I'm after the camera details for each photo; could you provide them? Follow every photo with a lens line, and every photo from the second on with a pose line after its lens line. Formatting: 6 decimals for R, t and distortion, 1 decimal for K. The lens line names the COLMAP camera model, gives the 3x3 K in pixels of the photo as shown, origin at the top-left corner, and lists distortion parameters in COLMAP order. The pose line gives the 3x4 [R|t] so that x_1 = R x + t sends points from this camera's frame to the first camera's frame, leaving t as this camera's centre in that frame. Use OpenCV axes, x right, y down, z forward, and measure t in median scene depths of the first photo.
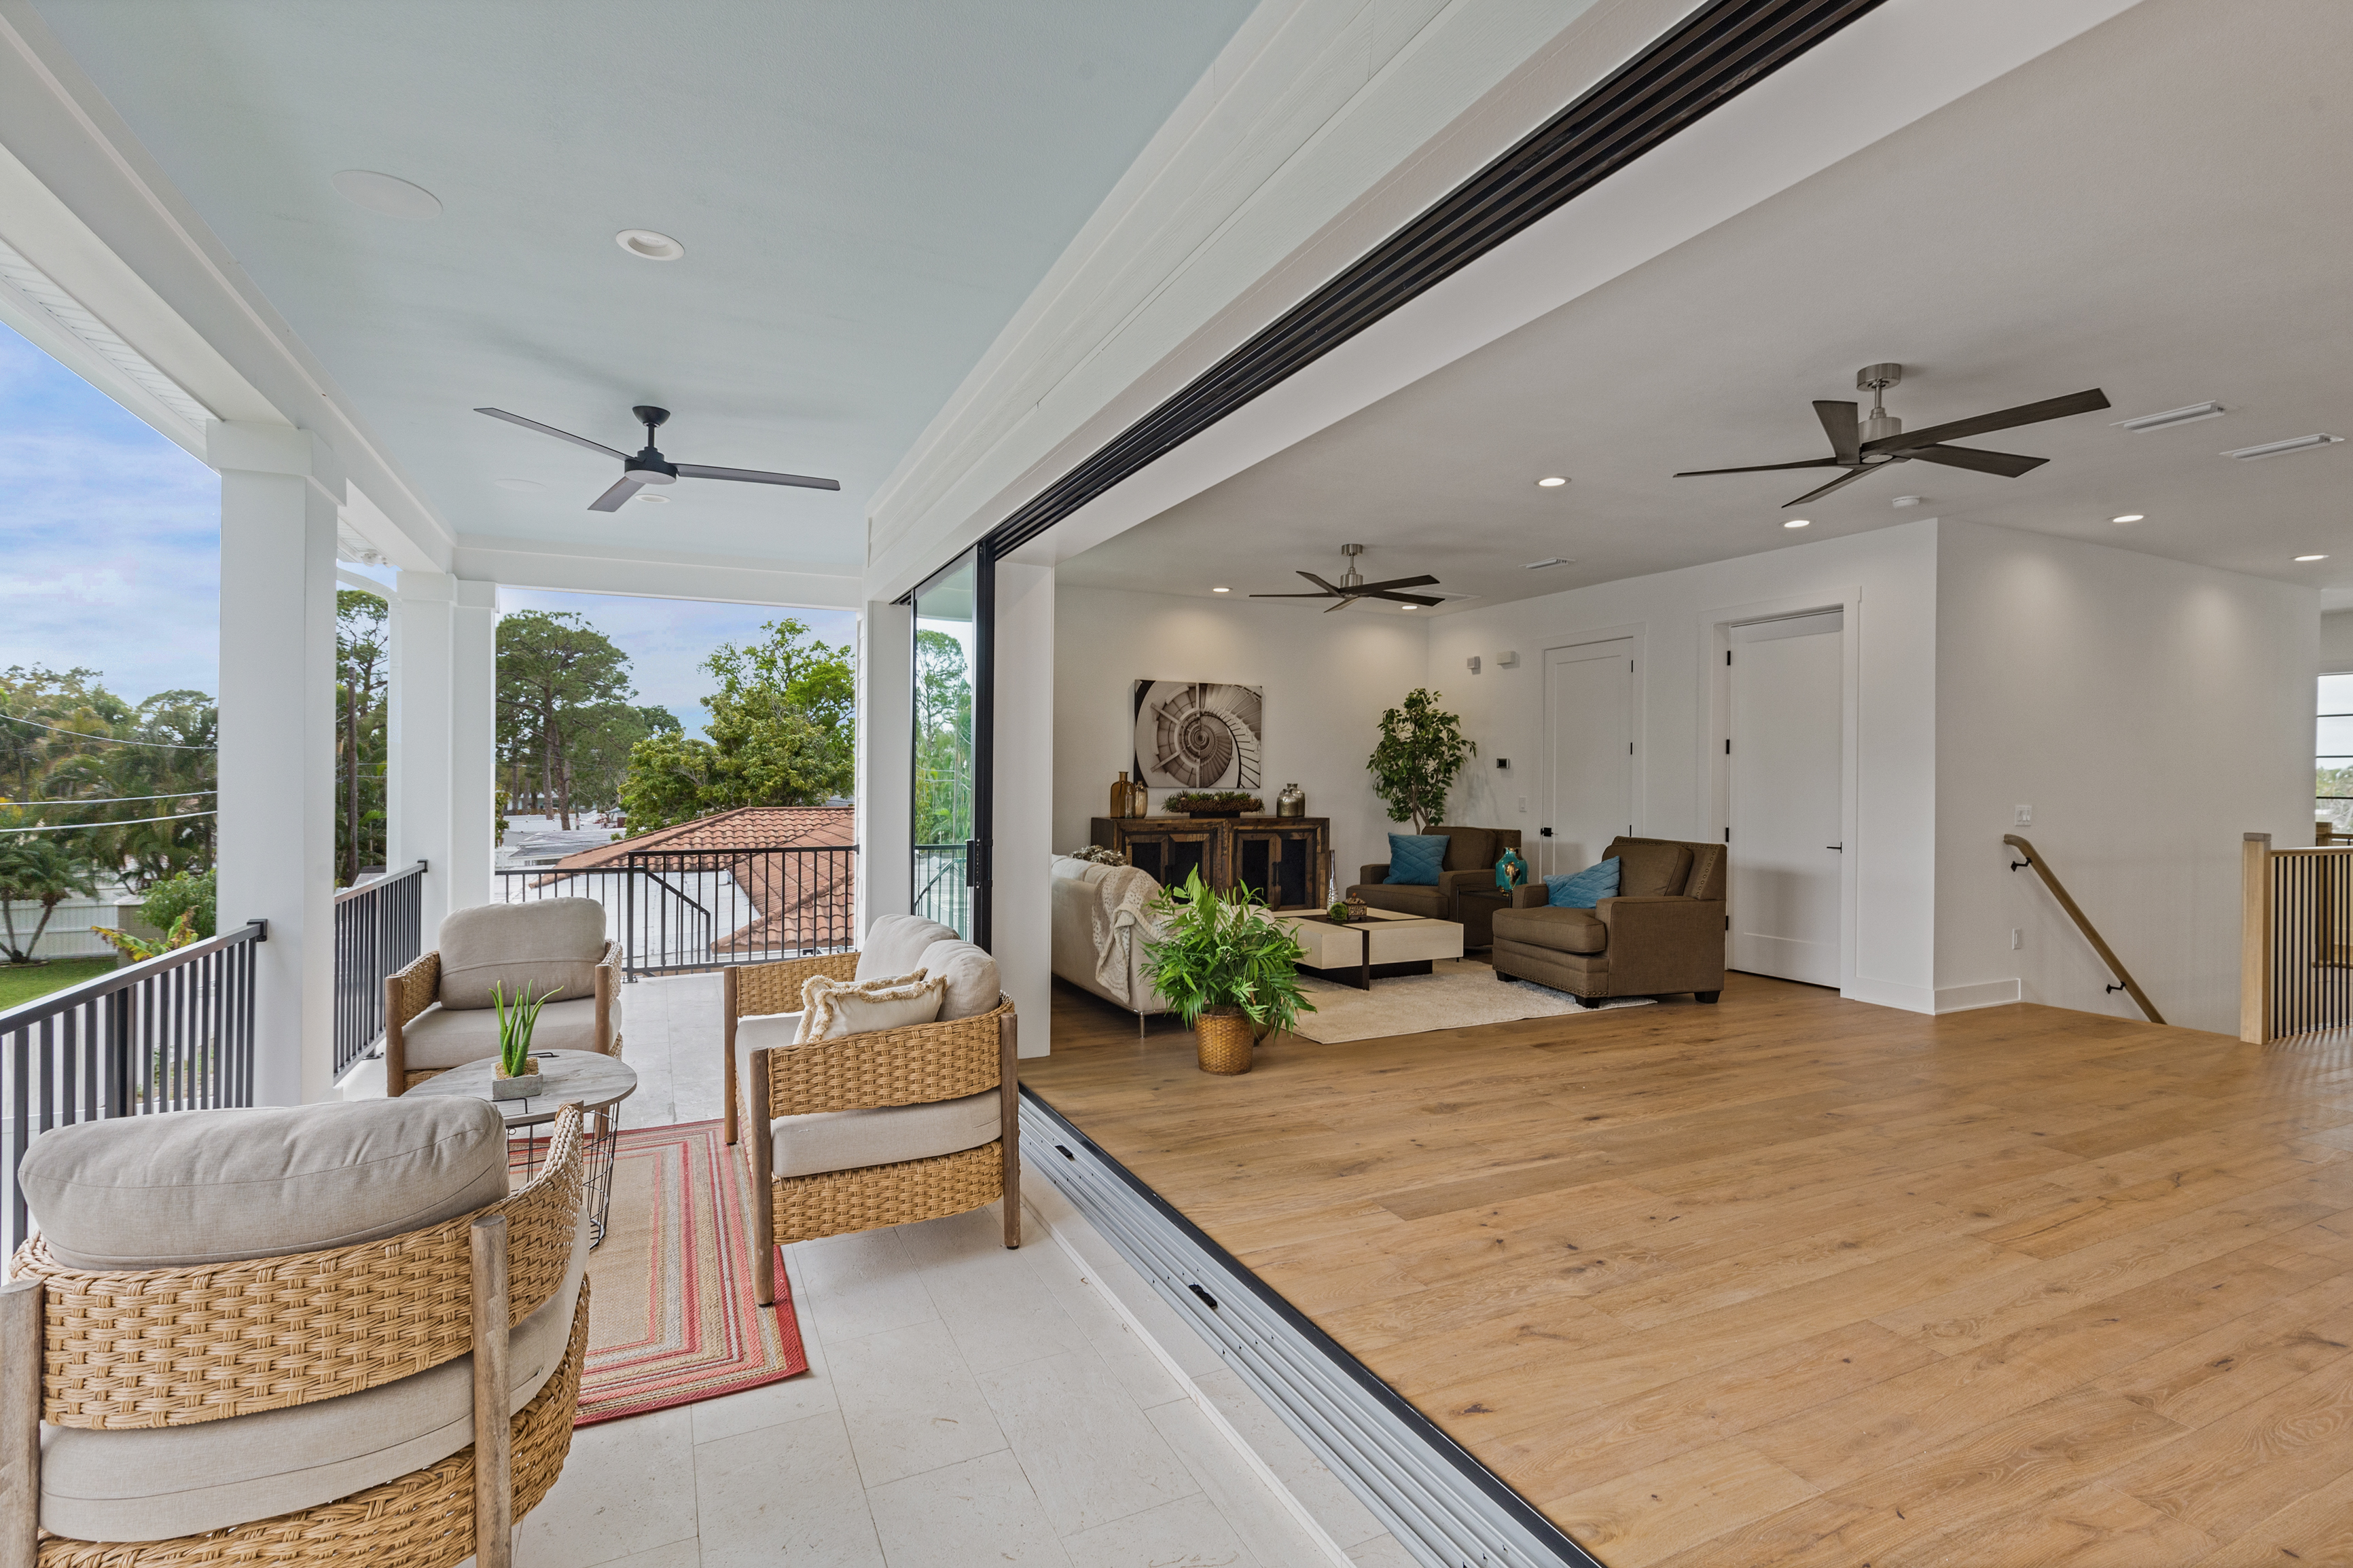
lens RADIAL K [[1082.5, 0, 1173.2], [0, 1082.5, 783.3], [0, 0, 1]] dist [0.007131, -0.001160]
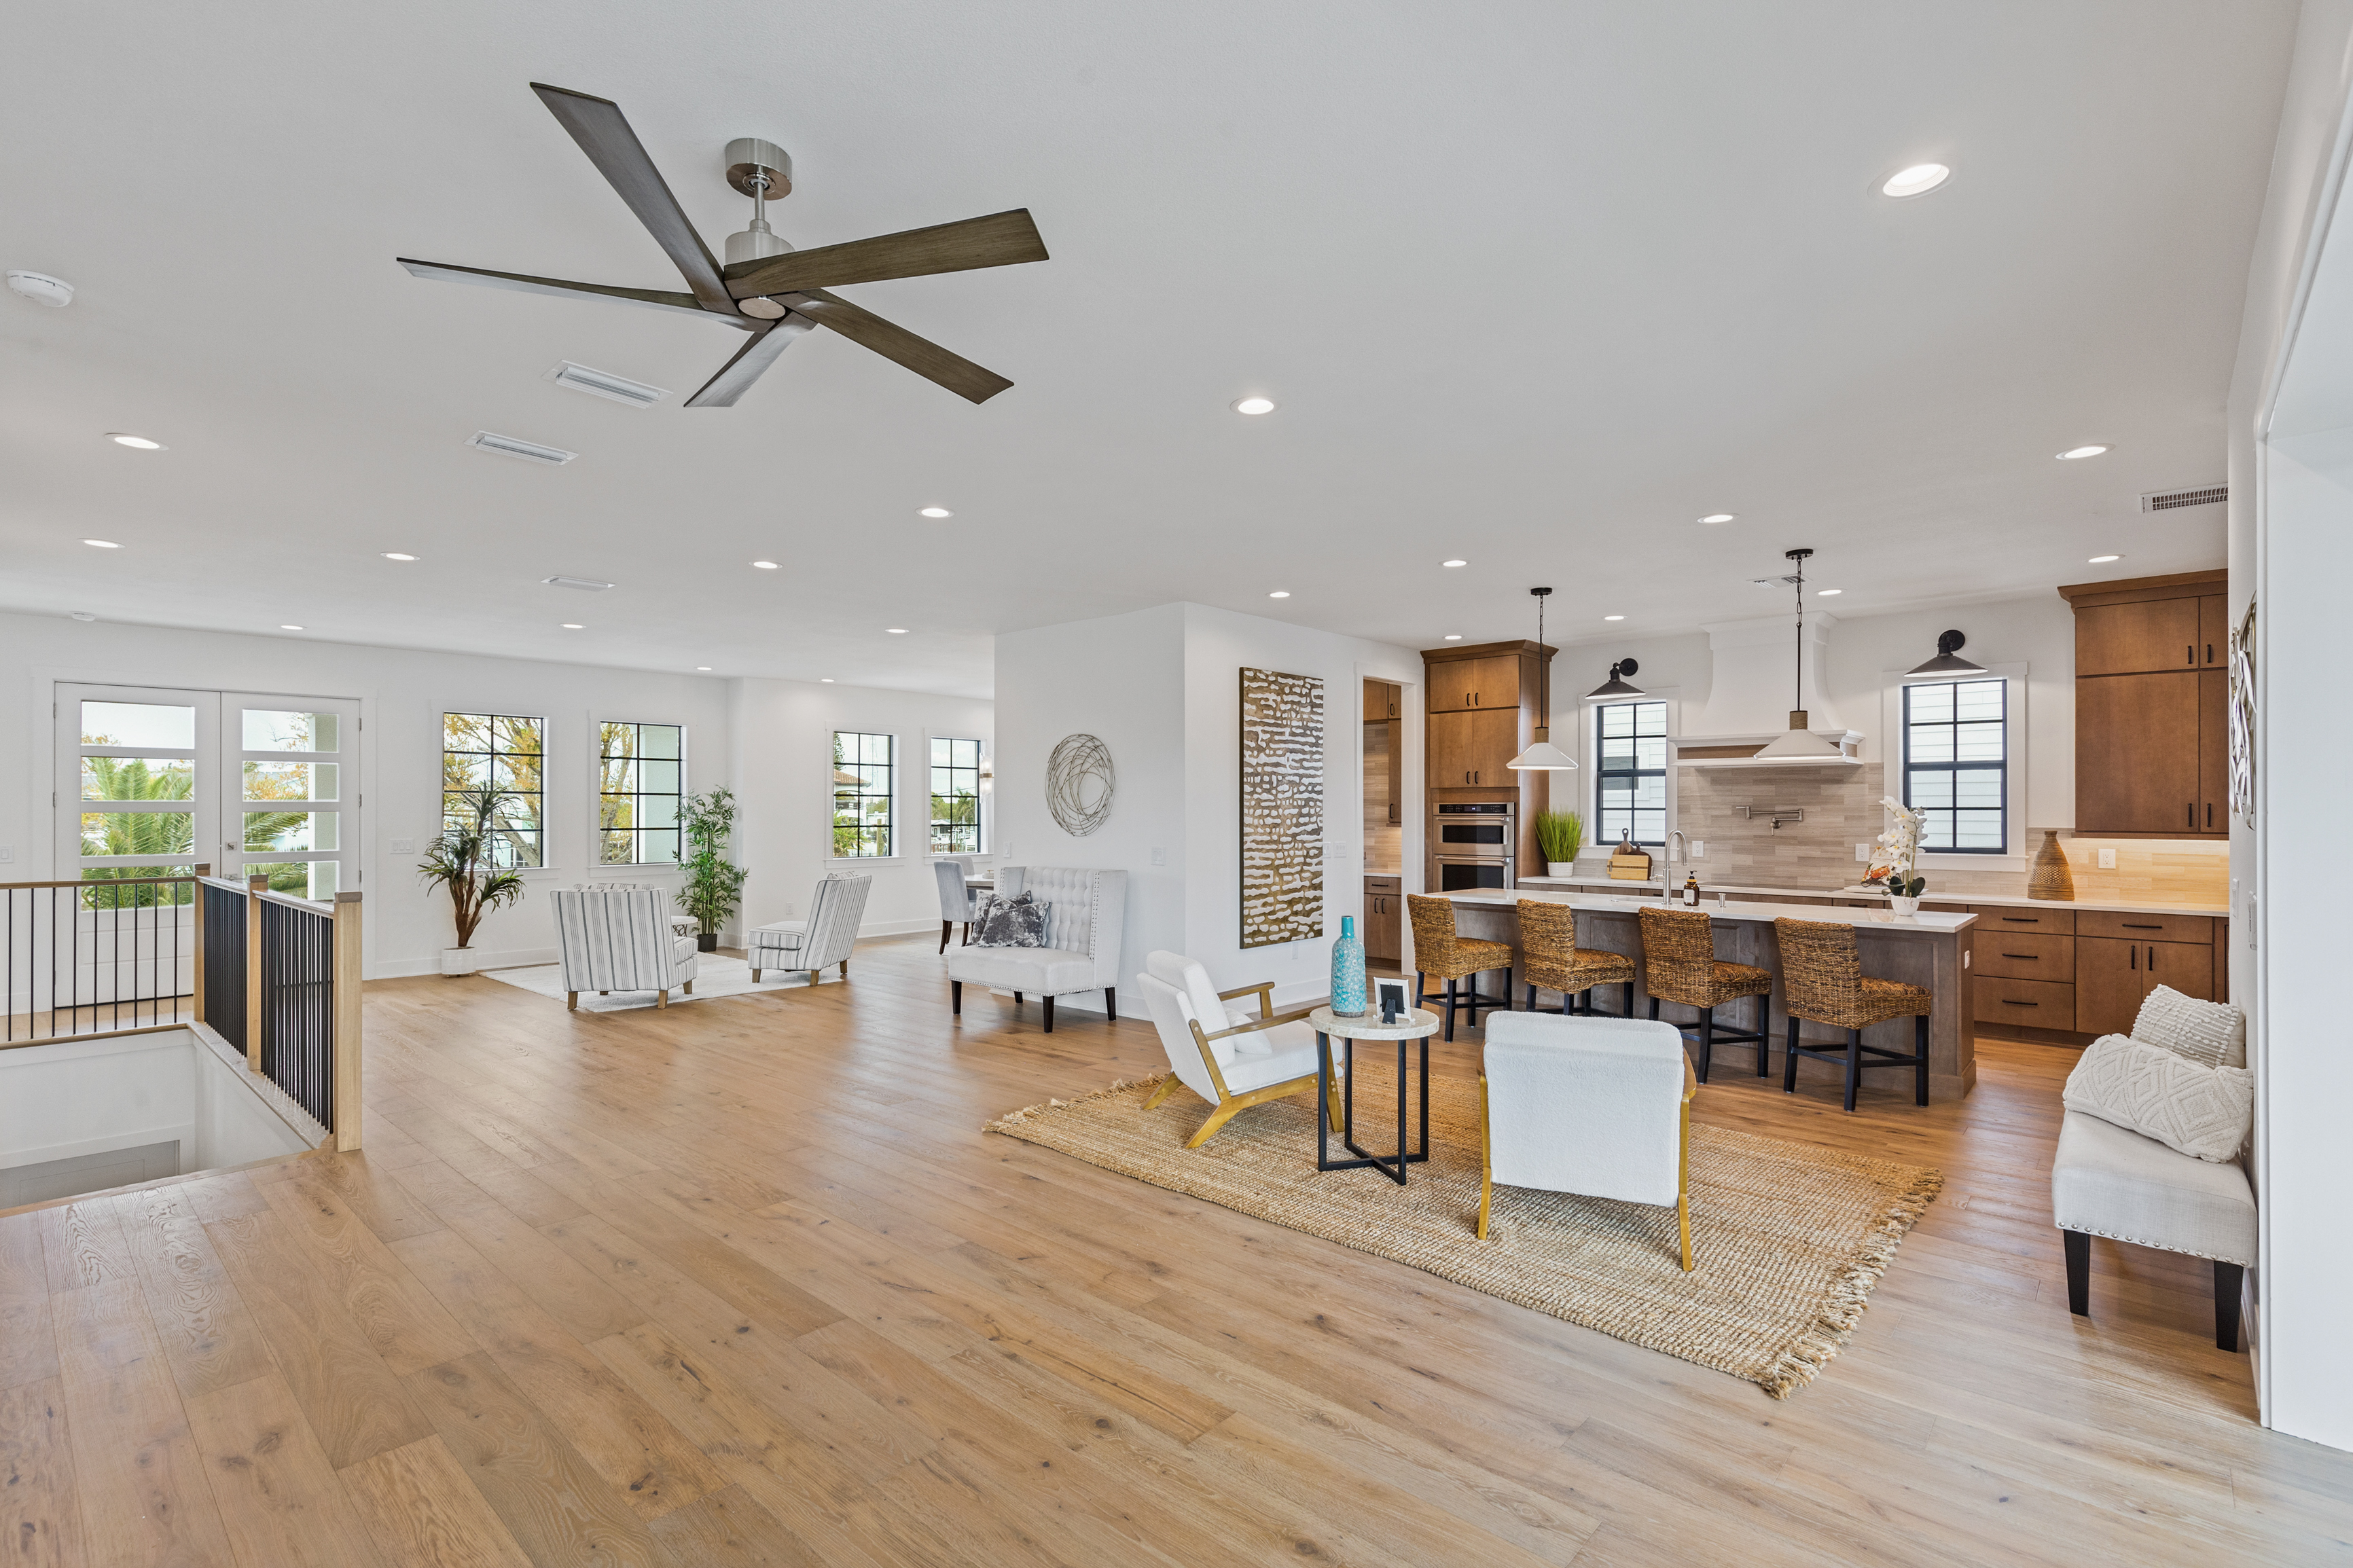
lens RADIAL K [[1082.5, 0, 1152.0], [0, 1082.5, 805.3], [0, 0, 1]] dist [0.007131, -0.001160]
pose [[-0.367295, -0.001611, 0.930103, 0.031847], [-0.001794, 0.999998, 0.001023, -0.042095], [-0.930103, -0.001293, -0.367297, 1.461583]]
